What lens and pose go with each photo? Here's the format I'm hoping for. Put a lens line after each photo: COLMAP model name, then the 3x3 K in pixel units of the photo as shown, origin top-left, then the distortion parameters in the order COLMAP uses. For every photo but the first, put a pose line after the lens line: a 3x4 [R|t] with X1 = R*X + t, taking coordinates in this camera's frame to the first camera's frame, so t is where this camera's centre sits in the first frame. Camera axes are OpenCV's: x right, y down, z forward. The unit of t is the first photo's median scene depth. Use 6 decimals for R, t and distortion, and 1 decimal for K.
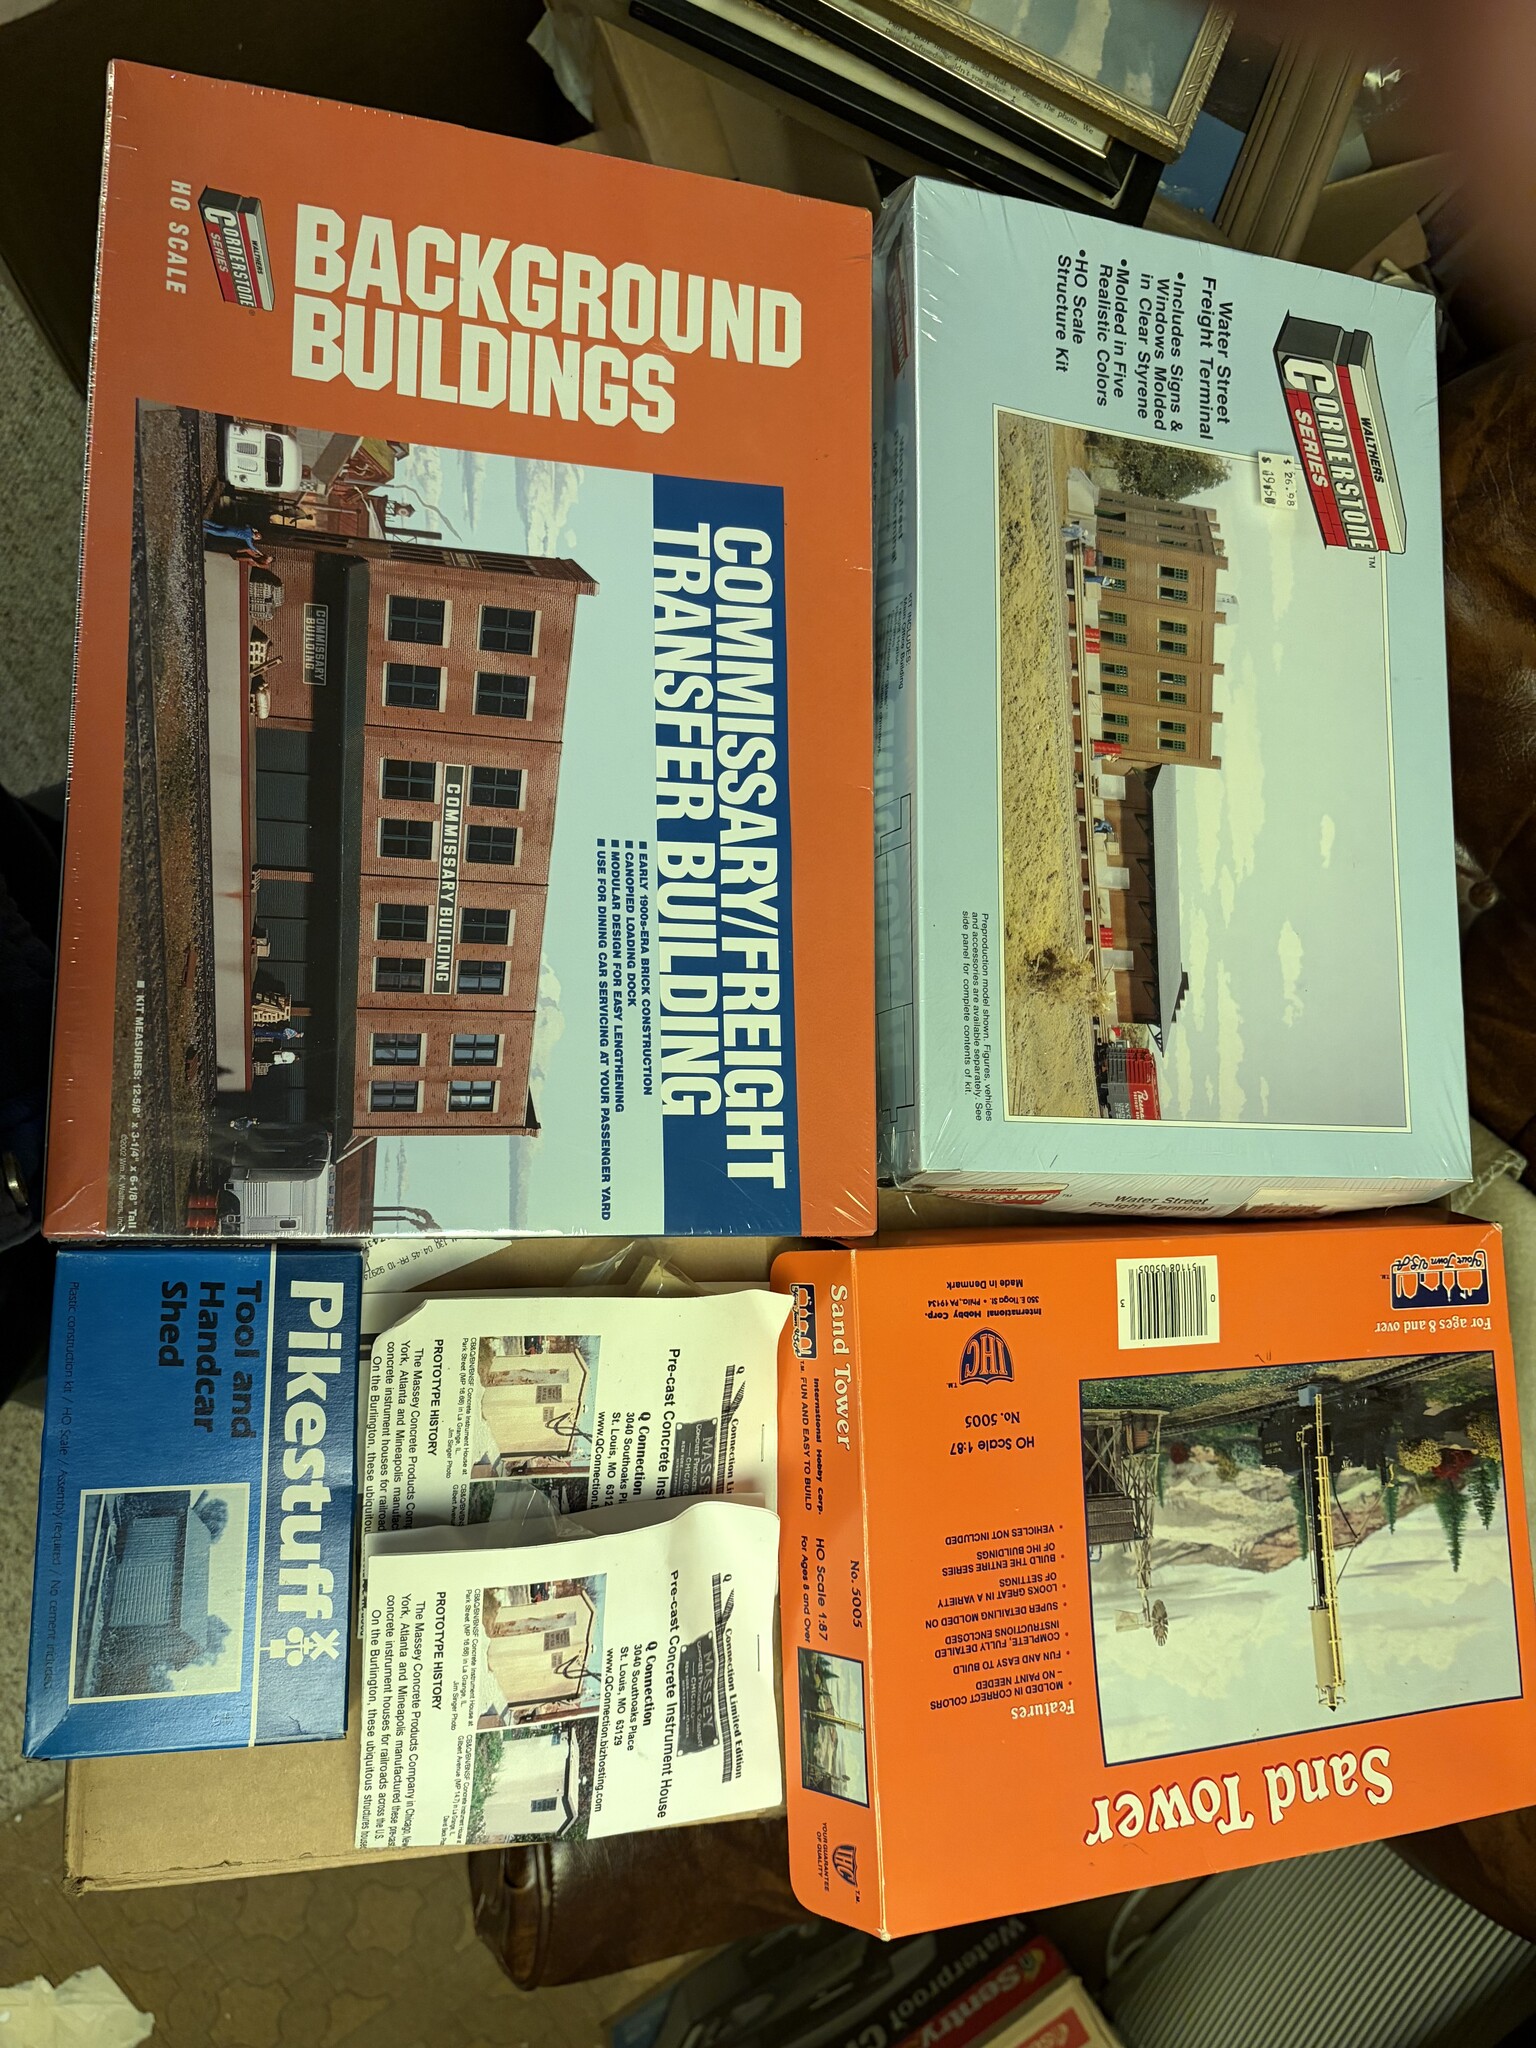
lens RADIAL K [[1524.2, 0, 766.4], [0, 1524.2, 1031.9], [0, 0, 1]] dist [0.005549, -0.033832]
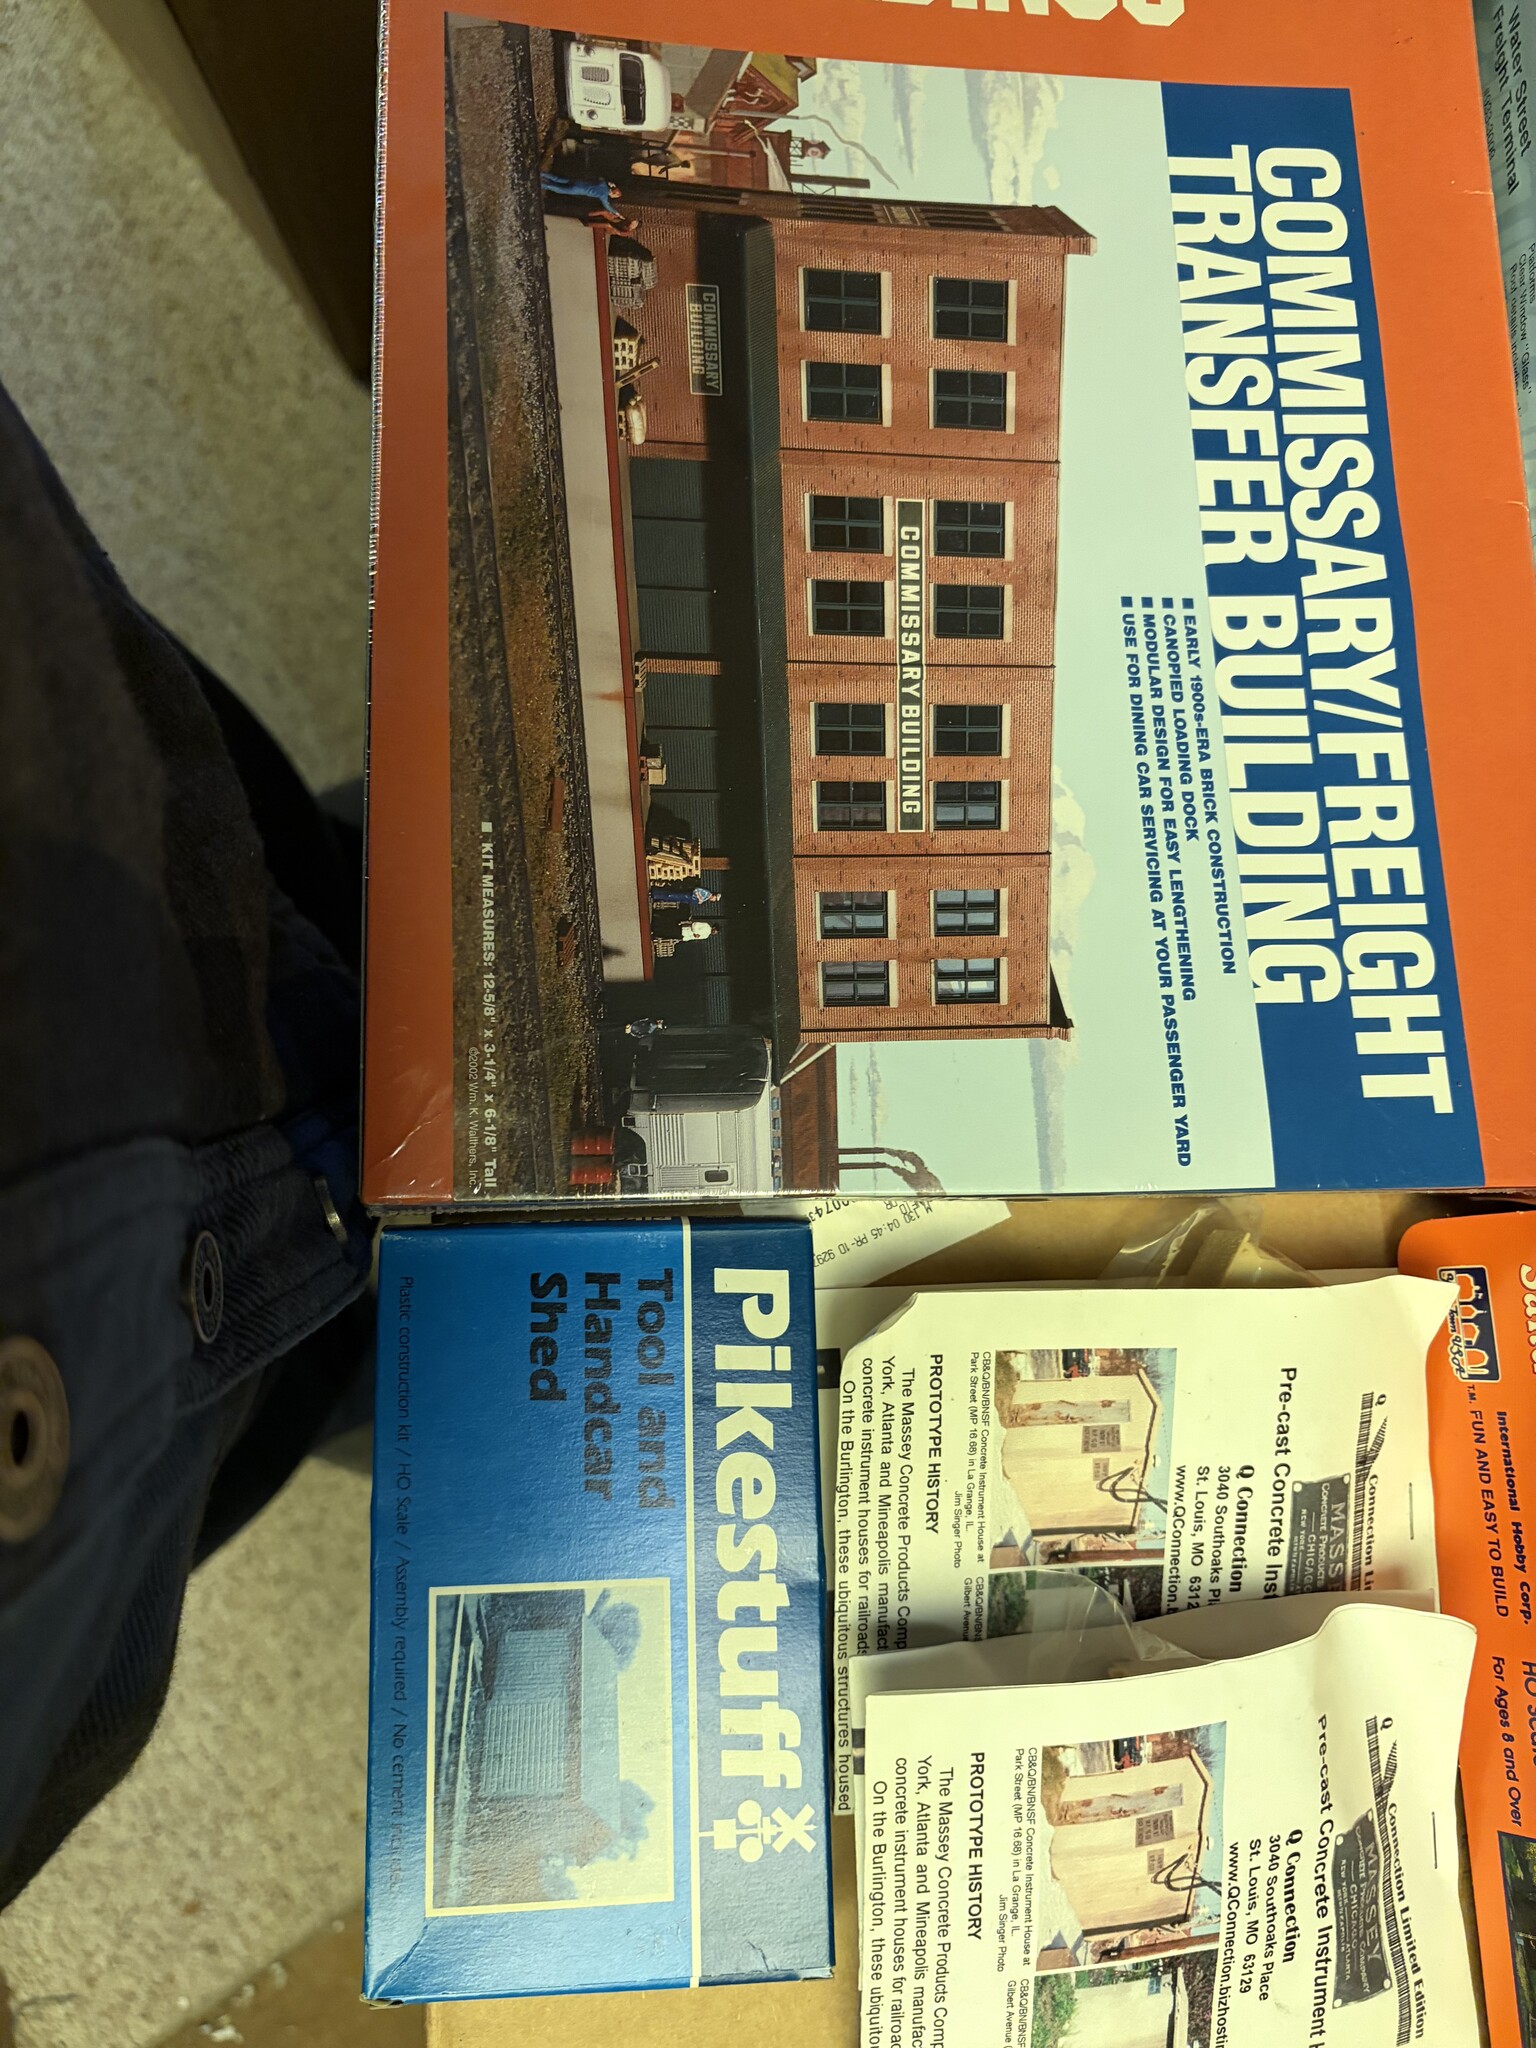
lens RADIAL K [[1524.2, 0, 766.4], [0, 1524.2, 1031.9], [0, 0, 1]] dist [0.005549, -0.033832]
pose [[0.984948, -0.050949, -0.165170, -0.159498], [0.045845, 0.998350, -0.034571, 0.076909], [0.166659, 0.026479, 0.985659, 0.315139]]
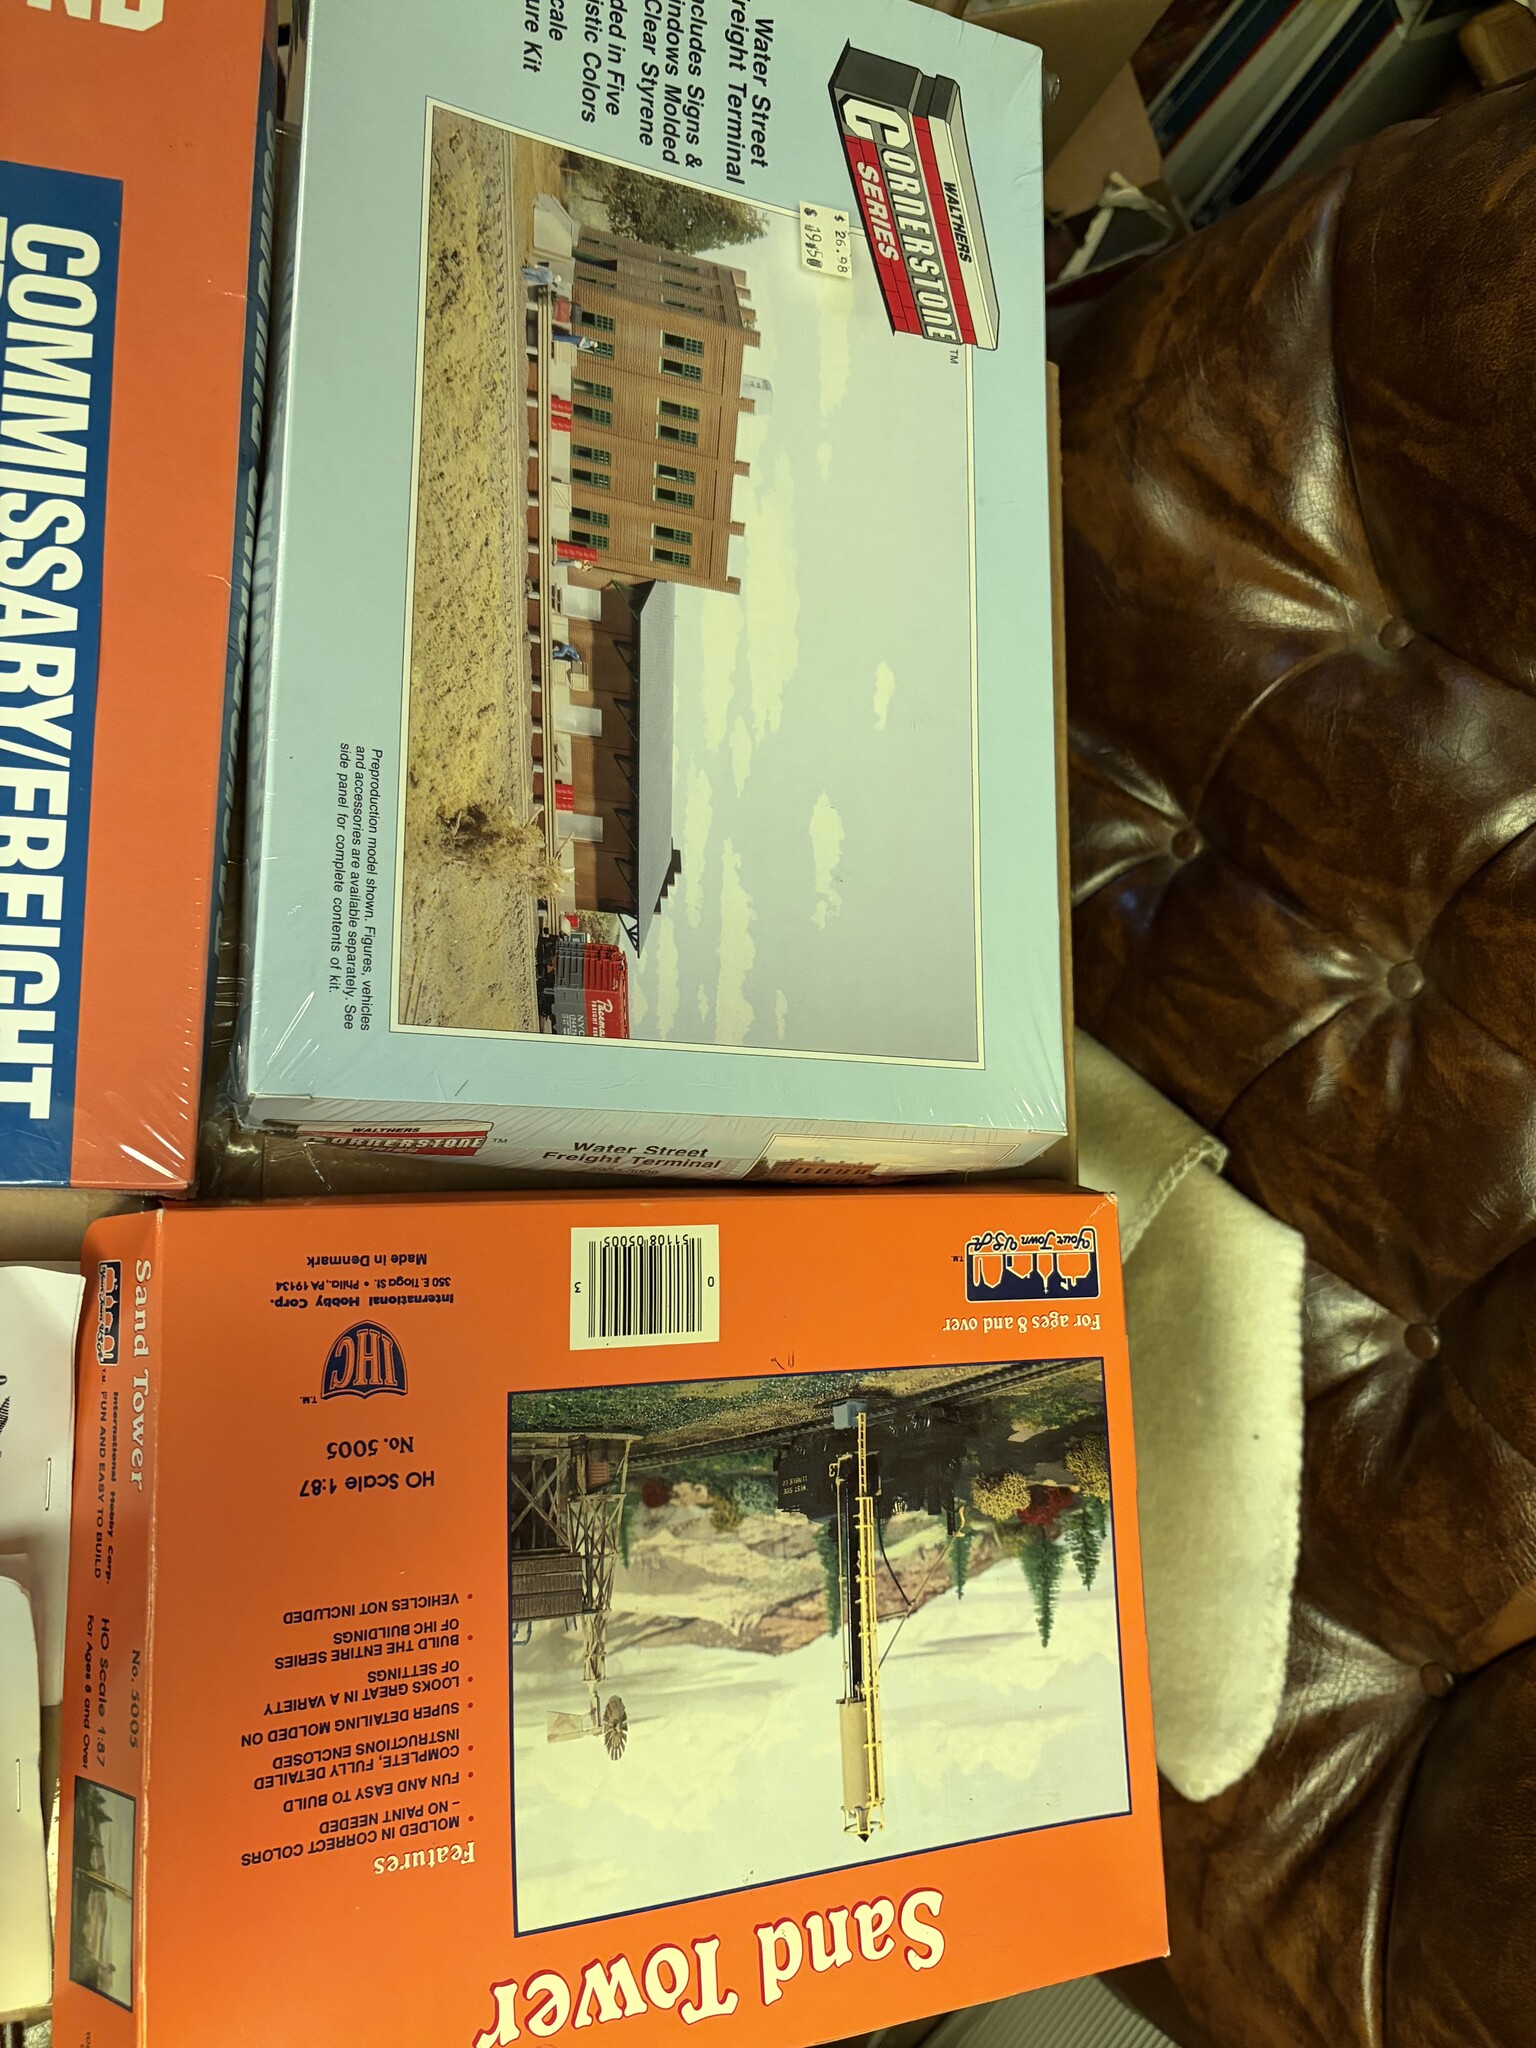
lens RADIAL K [[1563.2, 0, 774.8], [0, 1563.2, 1024.5], [0, 0, 1]] dist [0.001729, -0.031697]
pose [[0.996132, 0.011591, 0.087106, 0.275631], [-0.008016, 0.999115, -0.041289, 0.085095], [-0.087507, 0.040431, 0.995343, 0.245994]]
